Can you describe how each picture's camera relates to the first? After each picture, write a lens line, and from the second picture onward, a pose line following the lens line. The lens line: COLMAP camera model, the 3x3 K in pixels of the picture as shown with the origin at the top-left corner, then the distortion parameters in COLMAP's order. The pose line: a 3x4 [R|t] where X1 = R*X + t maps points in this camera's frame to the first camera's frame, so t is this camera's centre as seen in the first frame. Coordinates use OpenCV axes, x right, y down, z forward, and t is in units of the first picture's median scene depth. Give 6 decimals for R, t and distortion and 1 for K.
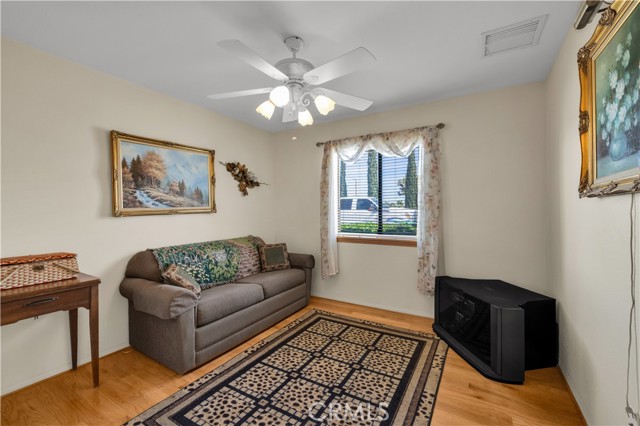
lens RADIAL K [[265.1, 0, 318.2], [0, 265.1, 210.9], [0, 0, 1]] dist [0.001549, -0.000128]
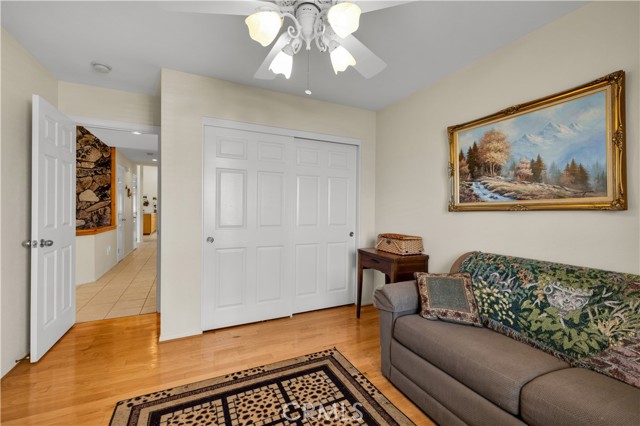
lens RADIAL K [[265.1, 0, 315.8], [0, 265.1, 211.5], [0, 0, 1]] dist [0.001549, -0.000128]
pose [[-0.542887, 0.013193, -0.839702, 0.331431], [-0.006992, 0.999771, 0.020229, 0.005034], [0.839777, 0.016853, -0.542670, 1.008601]]
